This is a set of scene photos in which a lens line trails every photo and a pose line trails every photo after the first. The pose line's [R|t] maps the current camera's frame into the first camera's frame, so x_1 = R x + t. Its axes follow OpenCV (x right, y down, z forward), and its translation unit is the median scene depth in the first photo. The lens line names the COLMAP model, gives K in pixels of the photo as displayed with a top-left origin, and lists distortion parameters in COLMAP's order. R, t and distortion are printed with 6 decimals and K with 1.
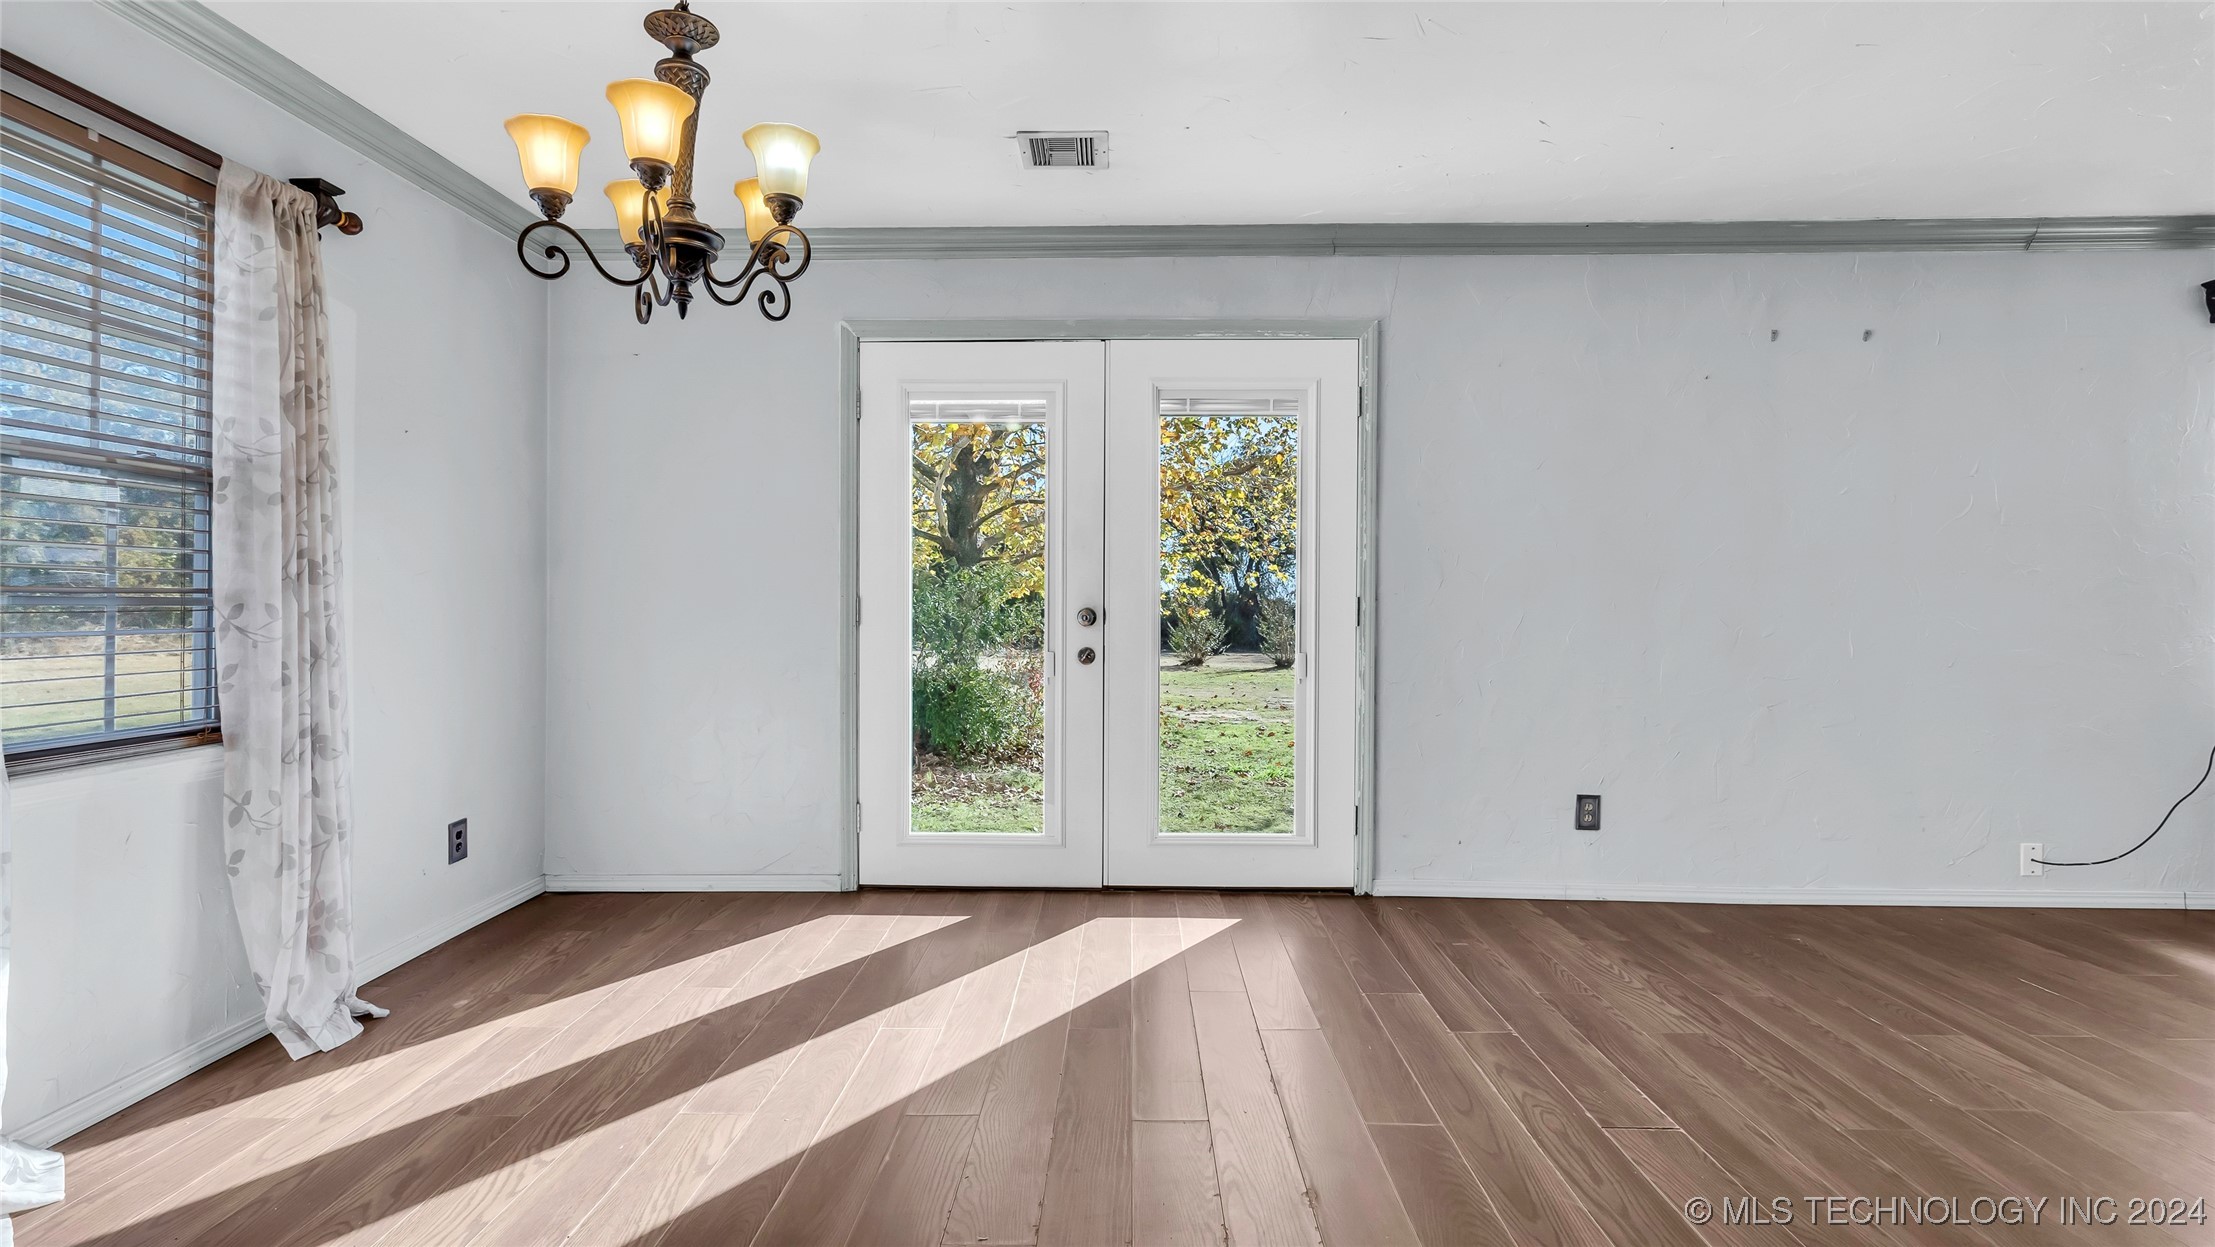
lens RADIAL K [[1044.5, 0, 1105.0], [0, 1044.5, 614.2], [0, 0, 1]] dist [-0.007154, 0.002251]
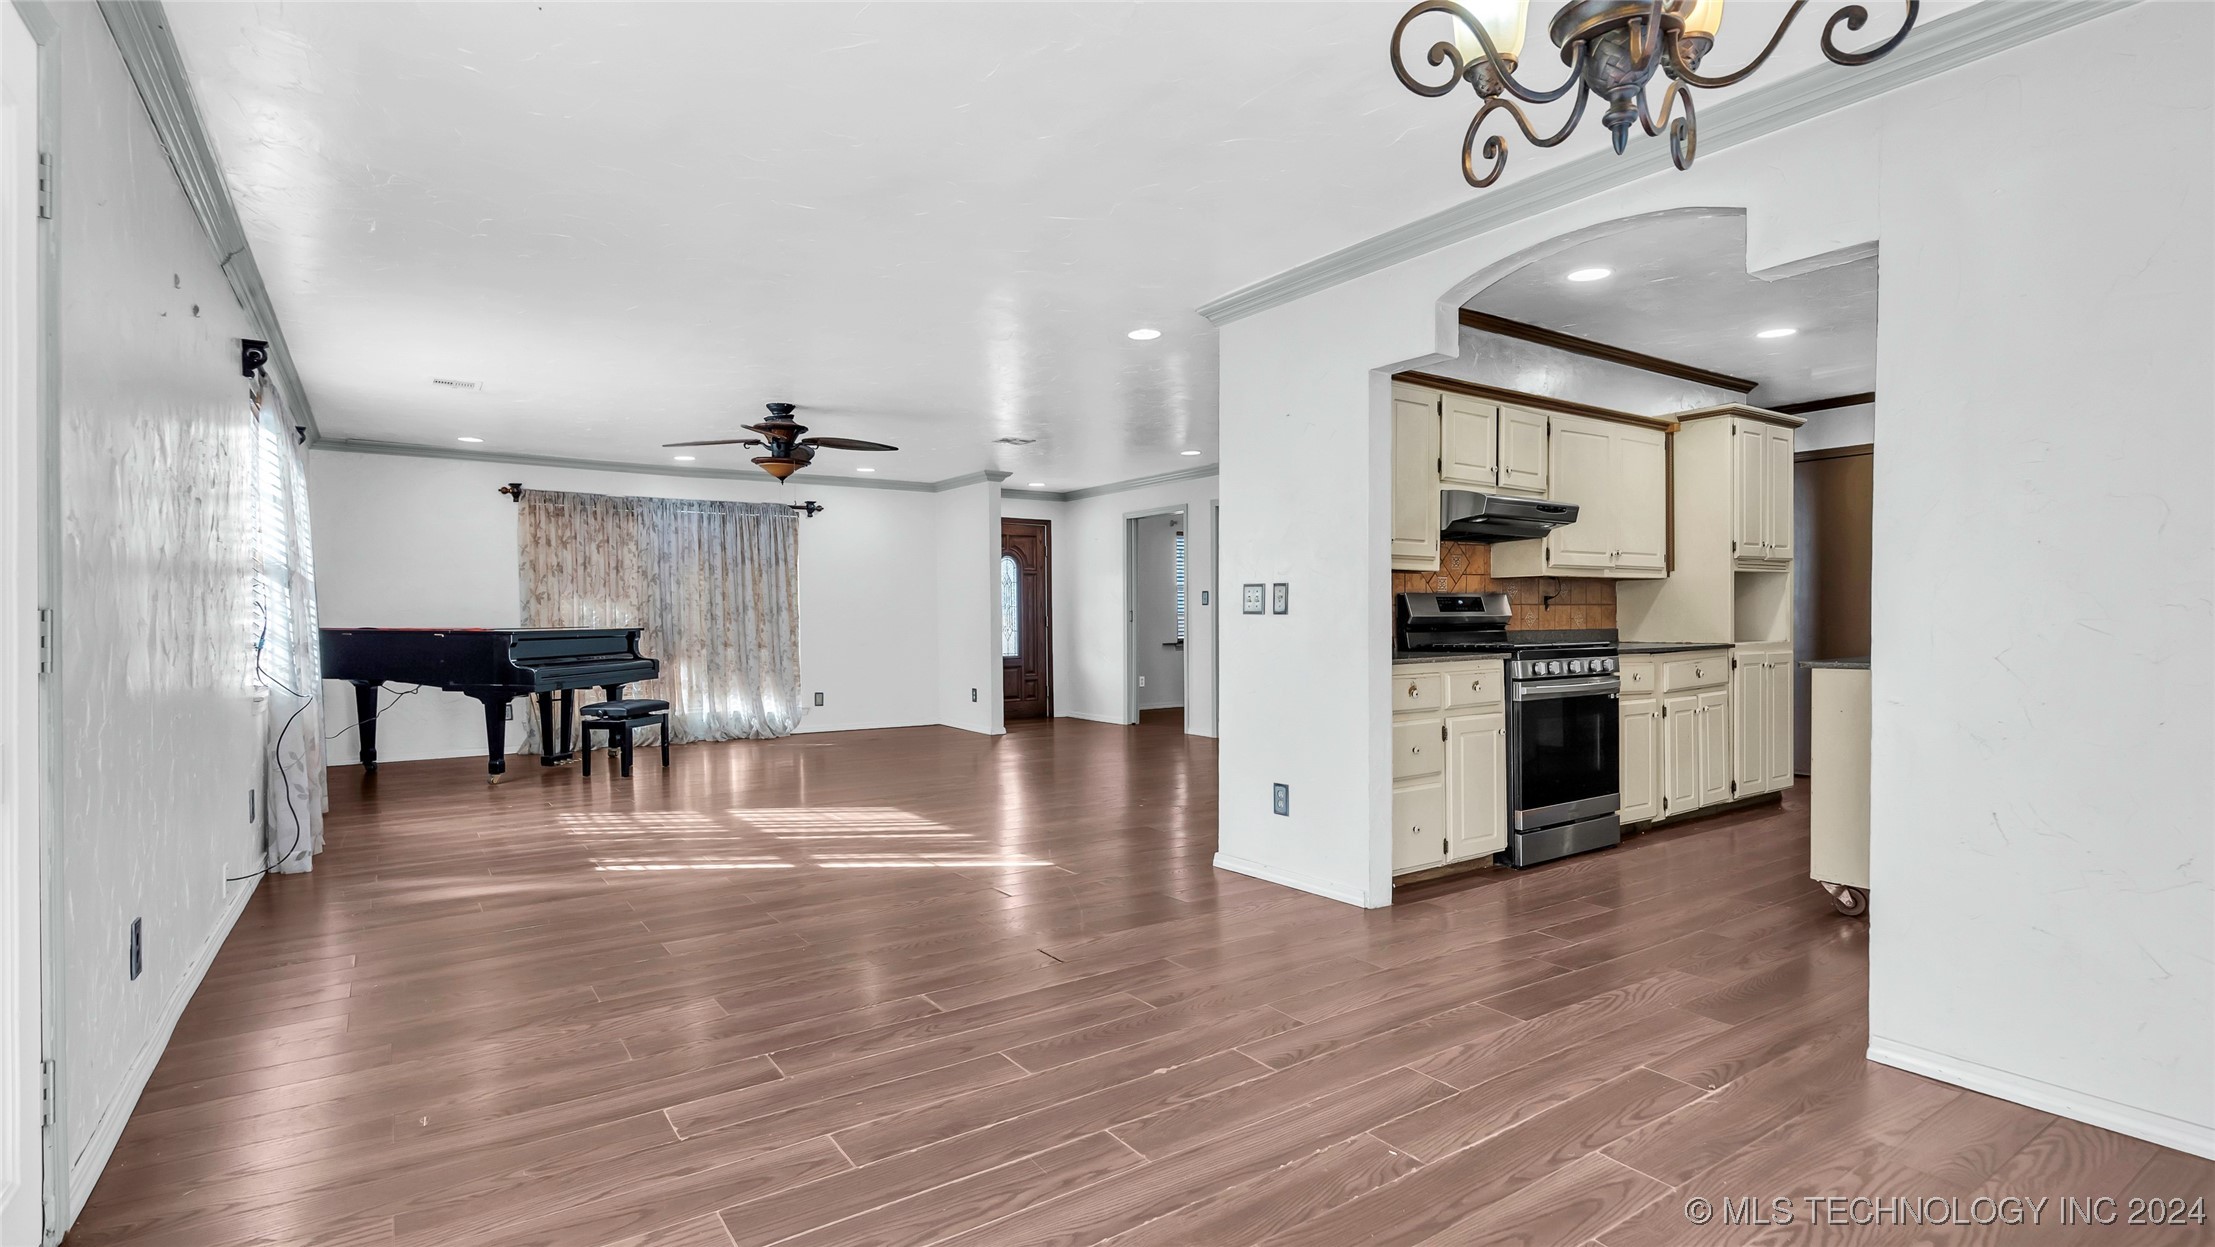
lens RADIAL K [[1044.5, 0, 1105.3], [0, 1044.5, 651.4], [0, 0, 1]] dist [-0.007154, 0.002251]
pose [[-0.579335, -0.022079, 0.814791, -0.440444], [0.008760, 0.999407, 0.033311, -0.010092], [-0.815043, 0.026436, -0.578798, 0.959758]]
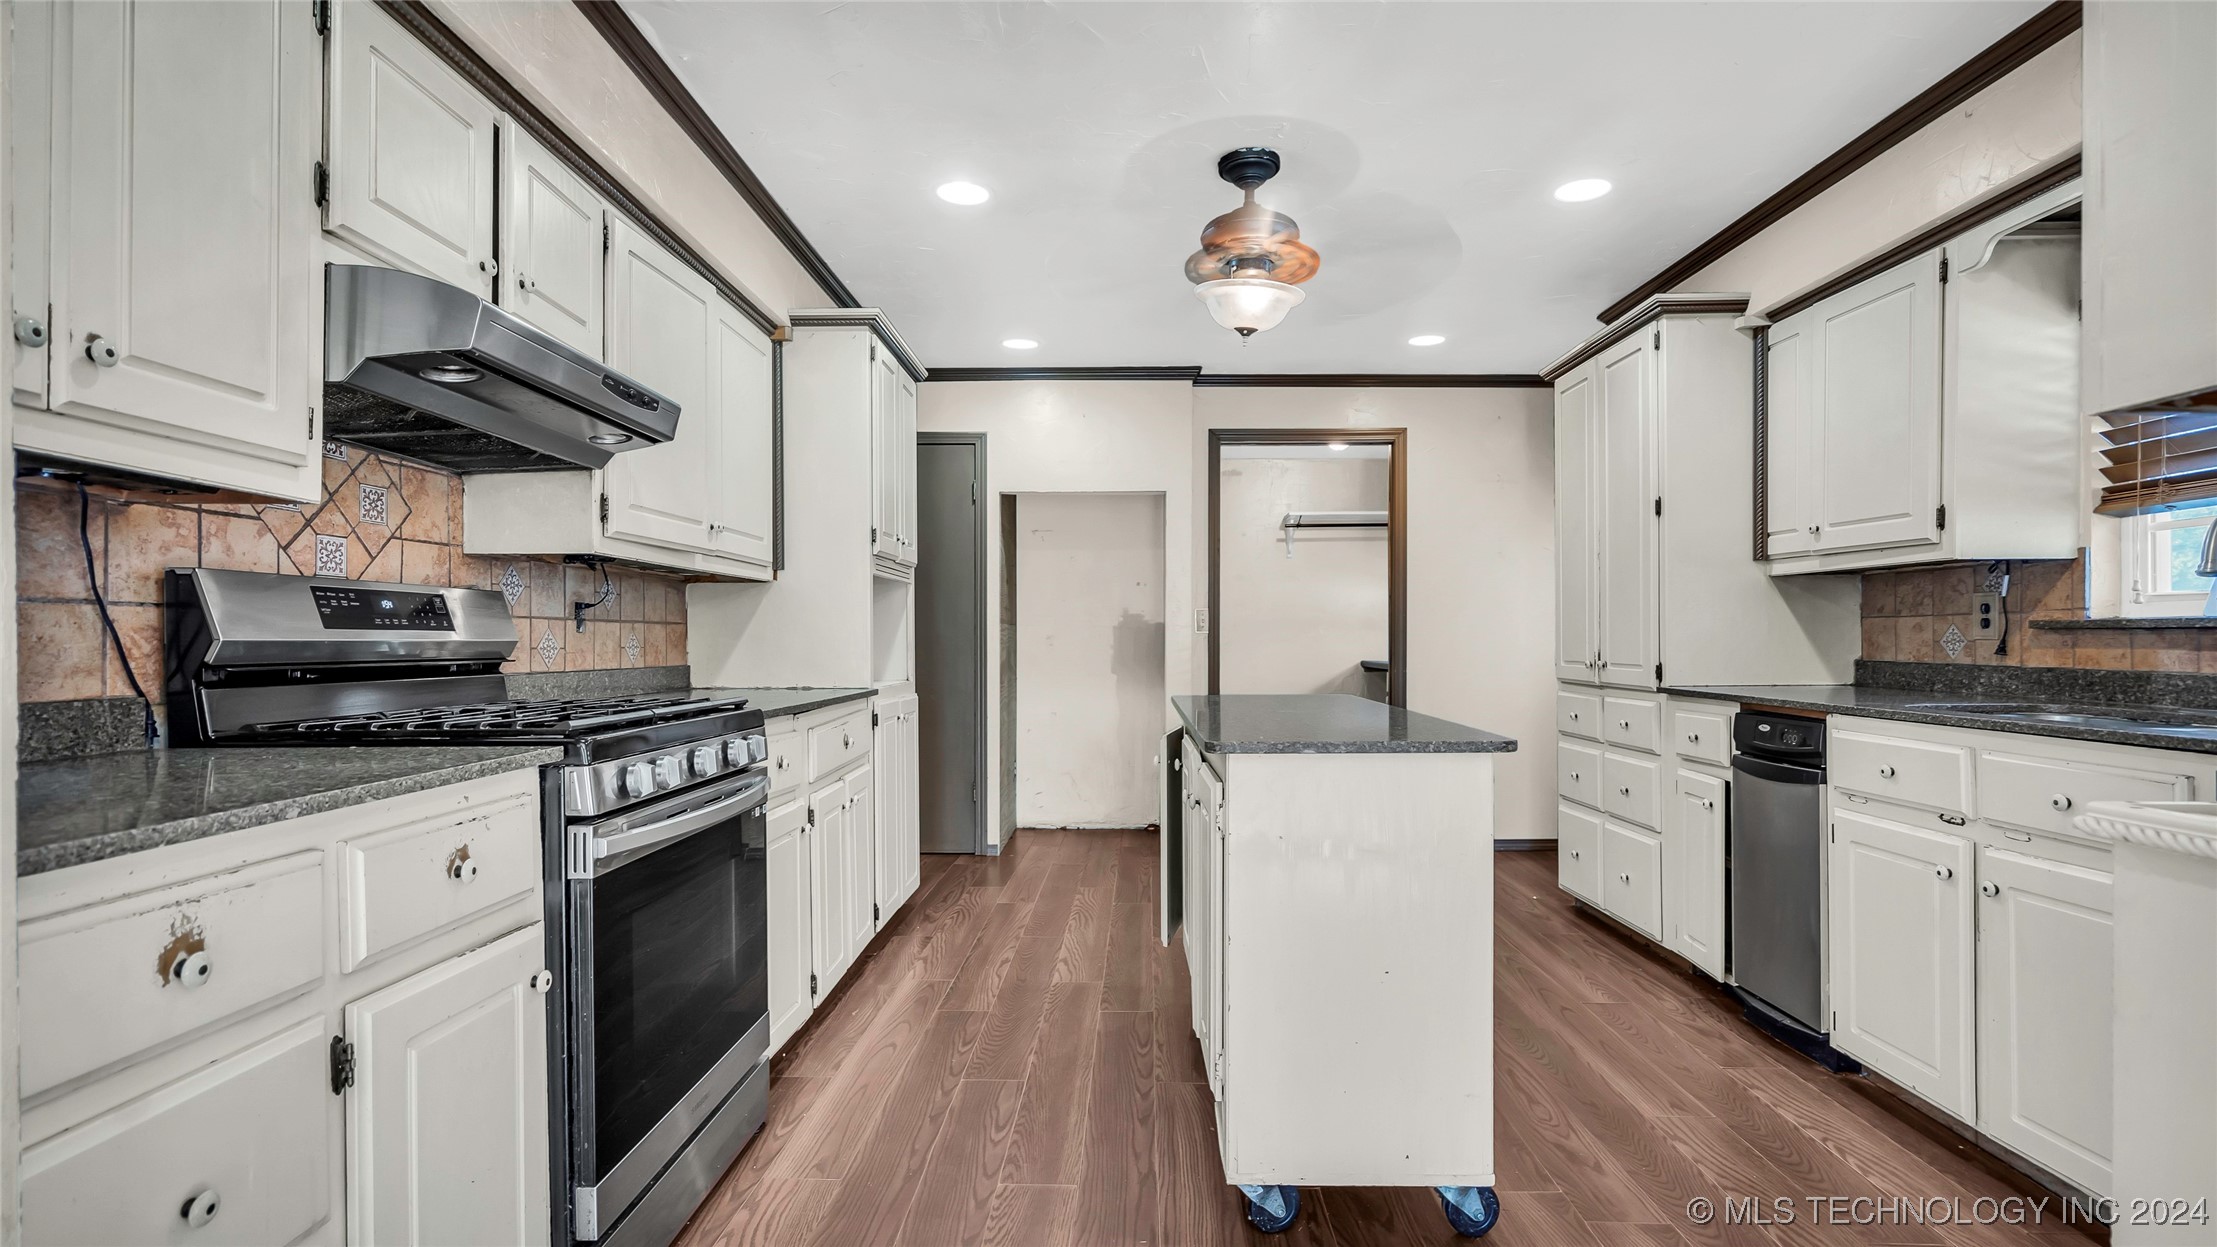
lens RADIAL K [[1045.4, 0, 1104.3], [0, 1045.4, 648.2], [0, 0, 1]] dist [-0.007154, 0.002251]
pose [[-0.999974, -0.001544, 0.007028, 0.066136], [-0.001491, 0.999970, 0.007546, -0.007077], [-0.007040, 0.007535, -0.999947, 0.276438]]
